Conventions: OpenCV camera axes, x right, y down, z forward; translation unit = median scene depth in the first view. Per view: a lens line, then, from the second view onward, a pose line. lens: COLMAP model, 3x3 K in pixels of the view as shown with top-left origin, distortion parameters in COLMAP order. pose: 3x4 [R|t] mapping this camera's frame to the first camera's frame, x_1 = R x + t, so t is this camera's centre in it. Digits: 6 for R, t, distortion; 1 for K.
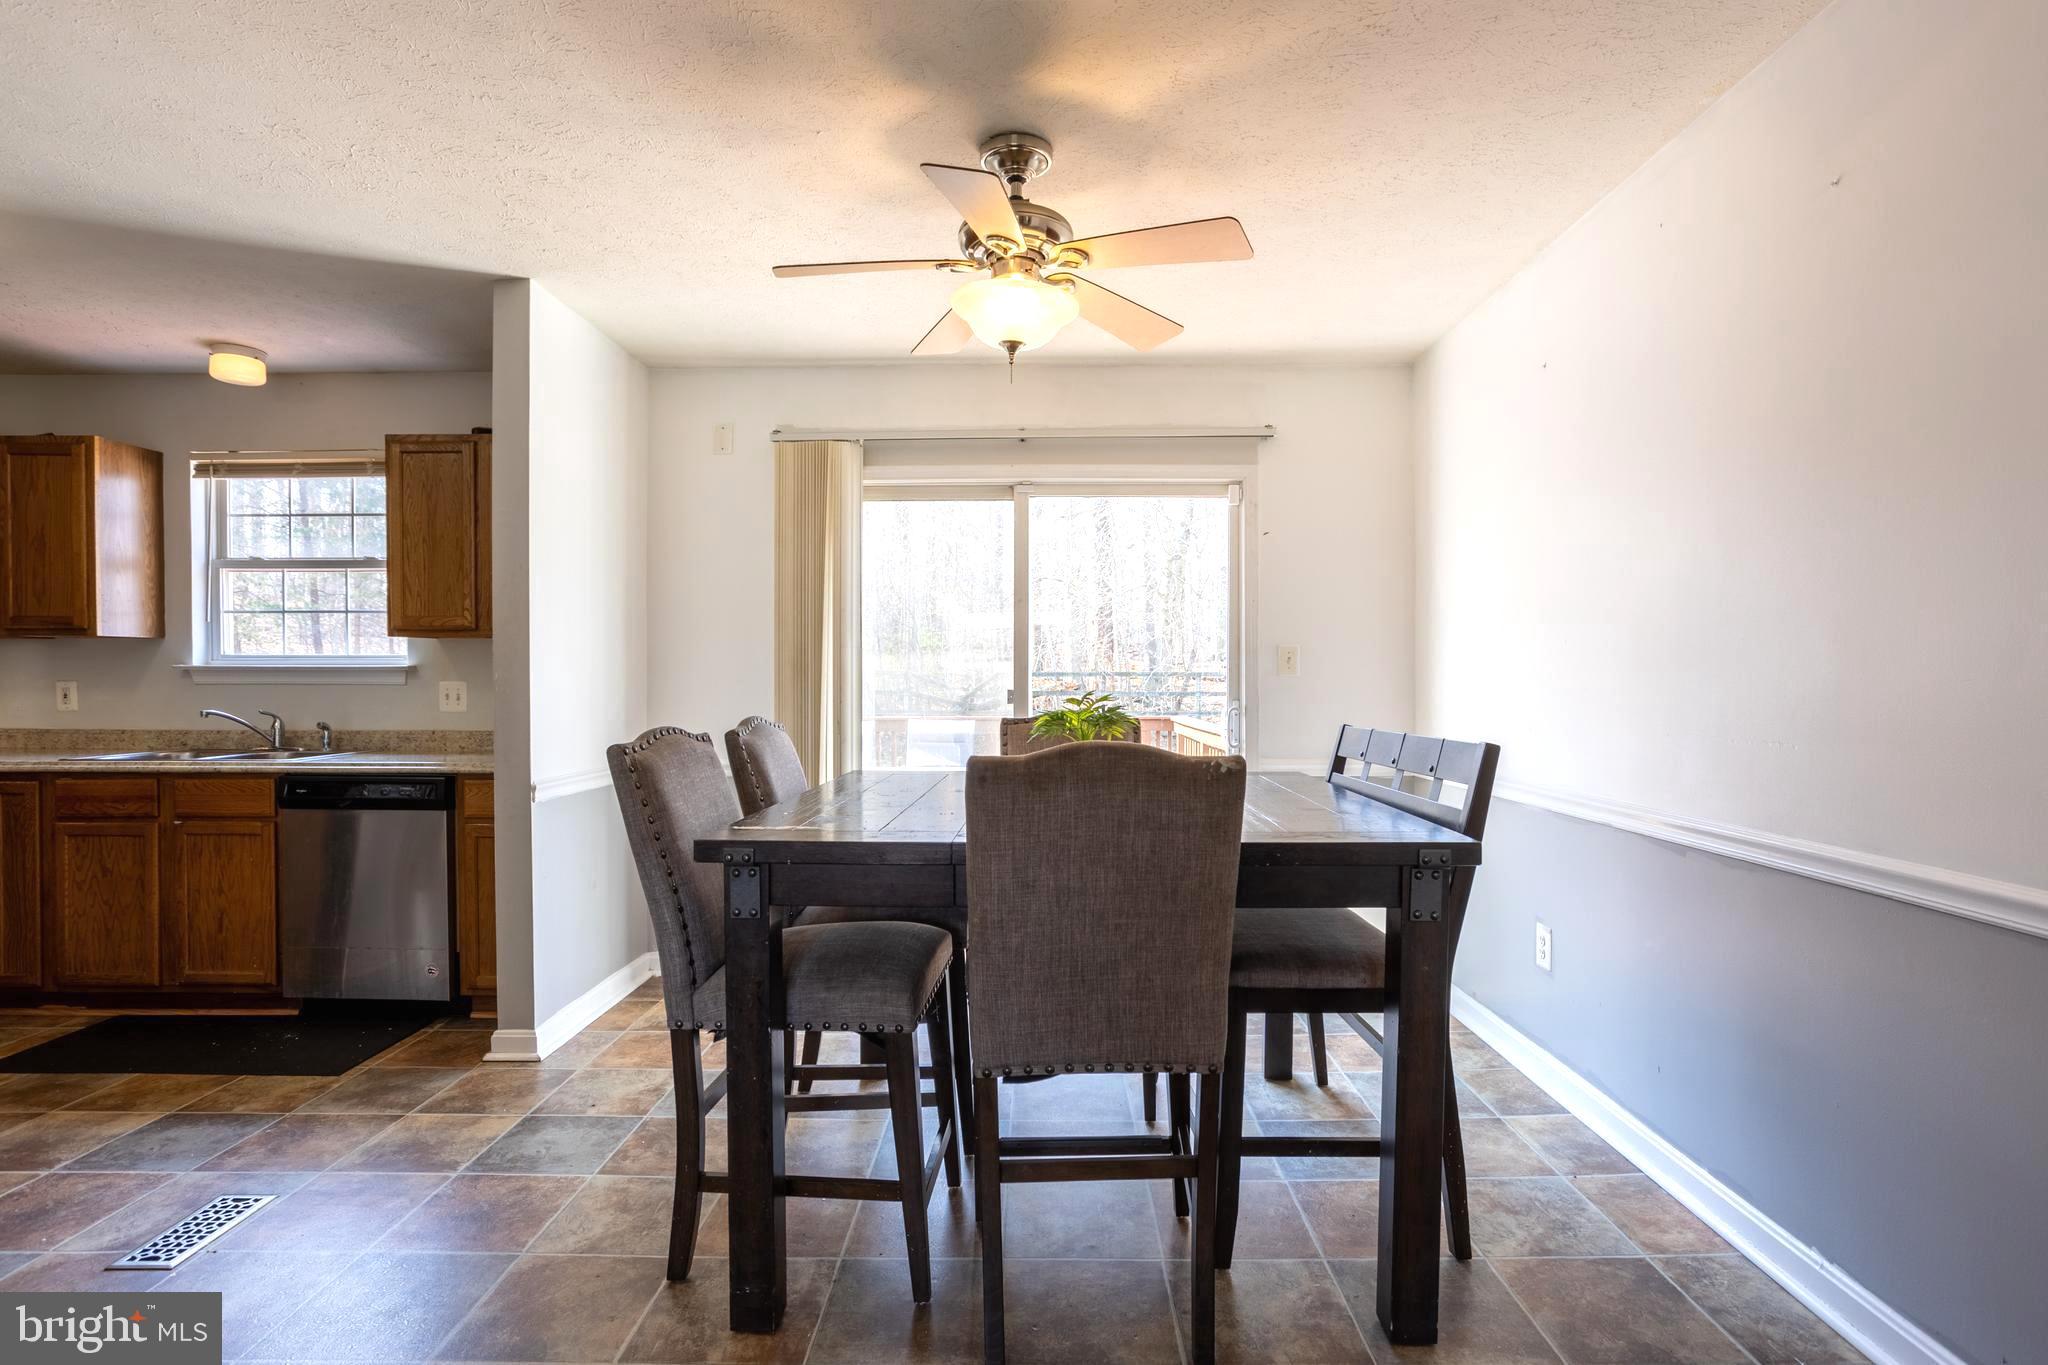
lens RADIAL K [[1016.9, 0, 1031.2], [0, 1016.9, 686.3], [0, 0, 1]] dist [-0.051464, 0.029046]
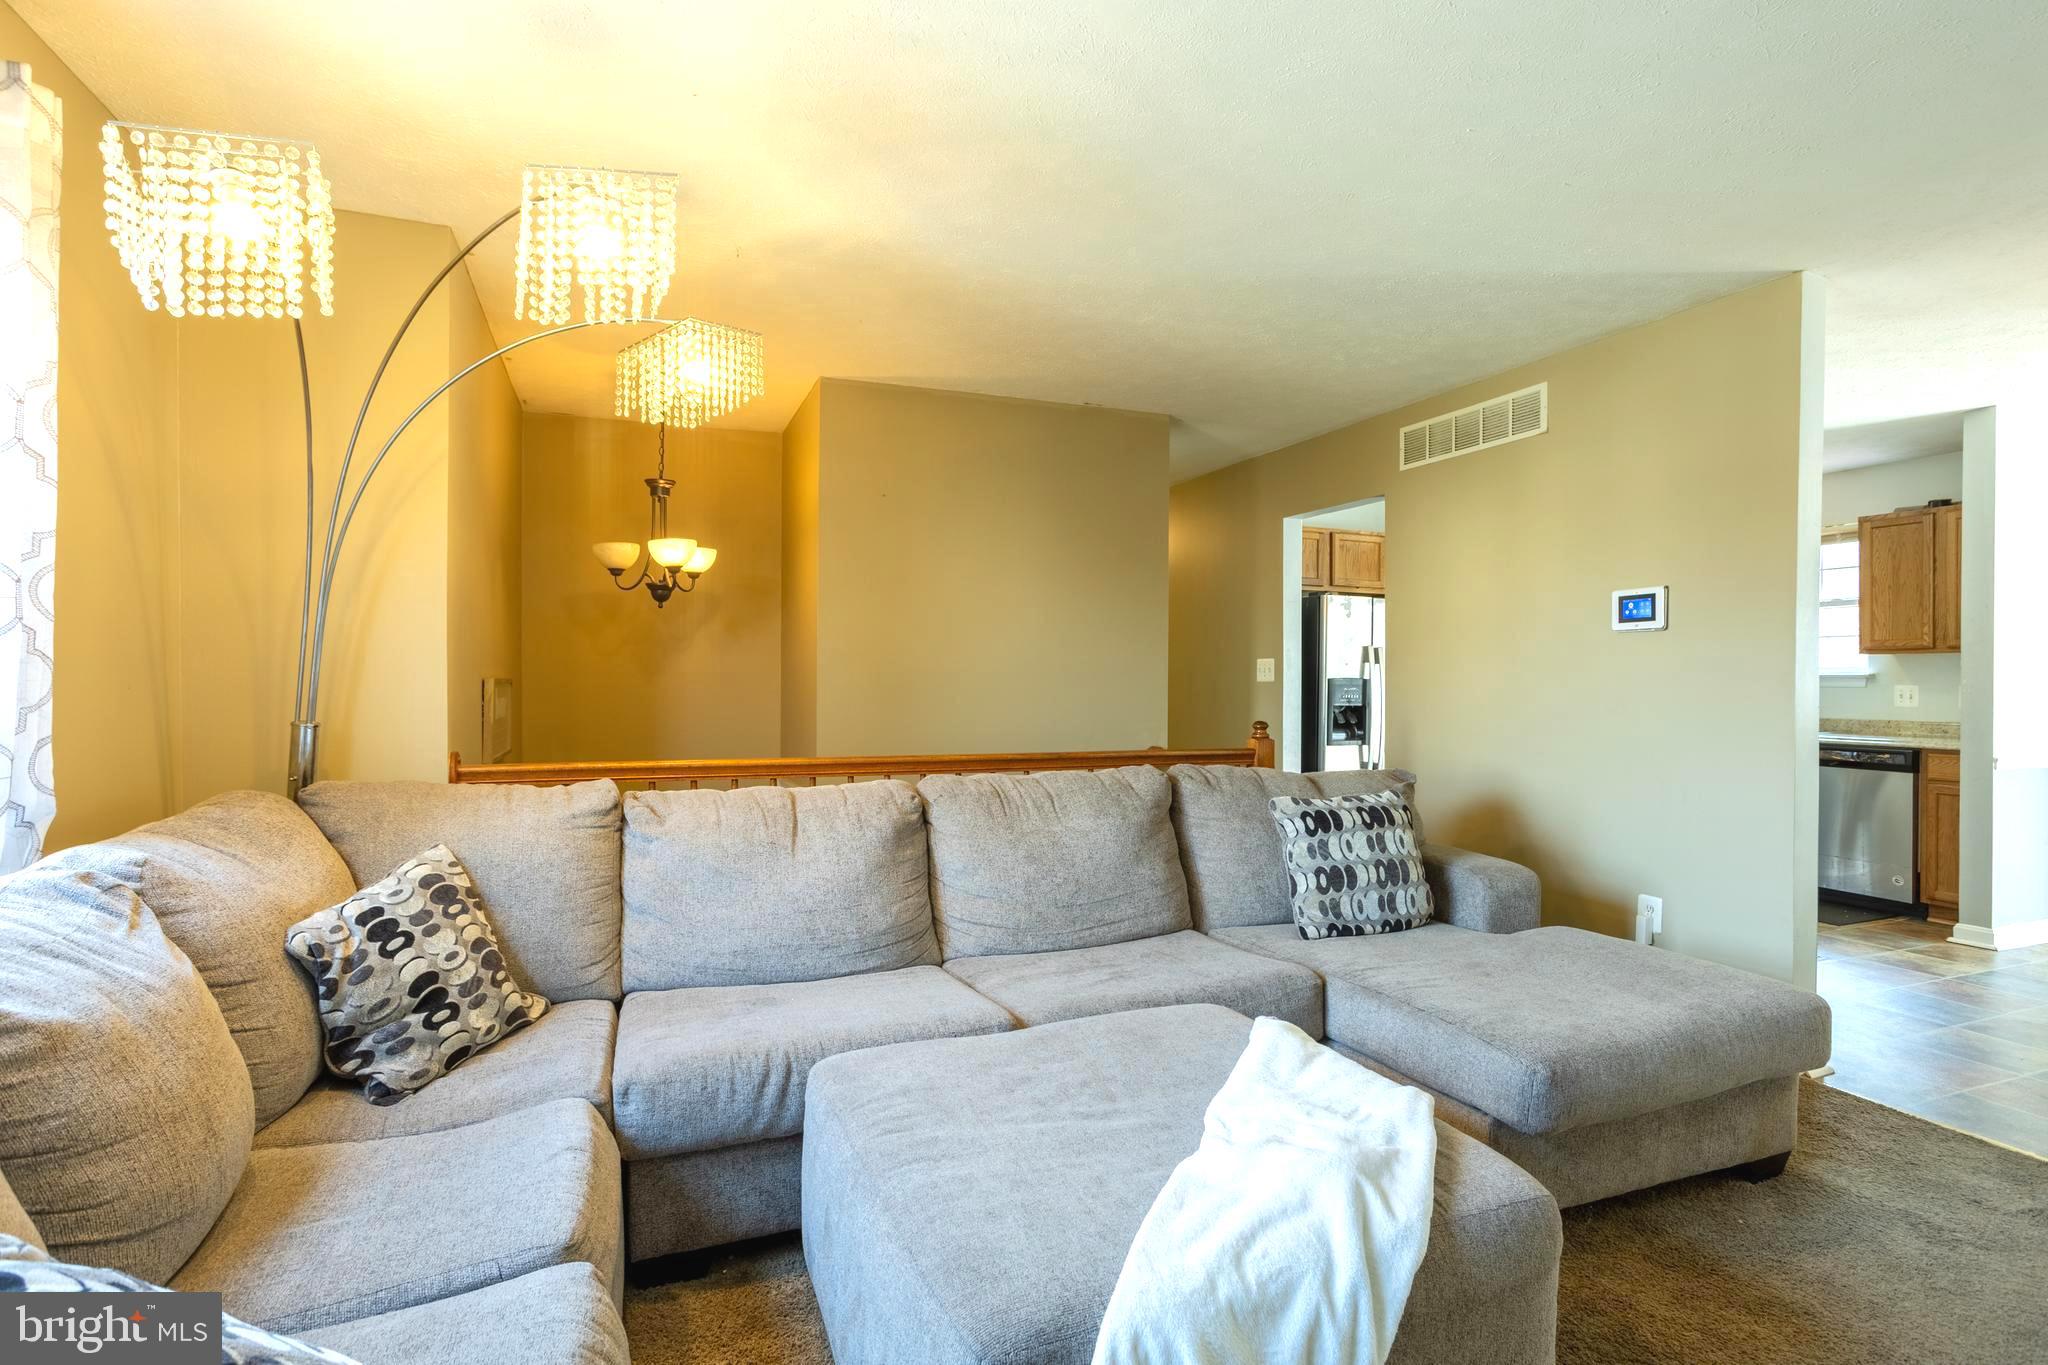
lens RADIAL K [[1016.9, 0, 1031.8], [0, 1016.9, 686.8], [0, 0, 1]] dist [-0.051464, 0.029046]
pose [[0.383200, 0.007933, -0.923631, 0.261476], [-0.011163, 0.999930, 0.003957, 0.006072], [0.923598, 0.008794, 0.383262, -0.741647]]
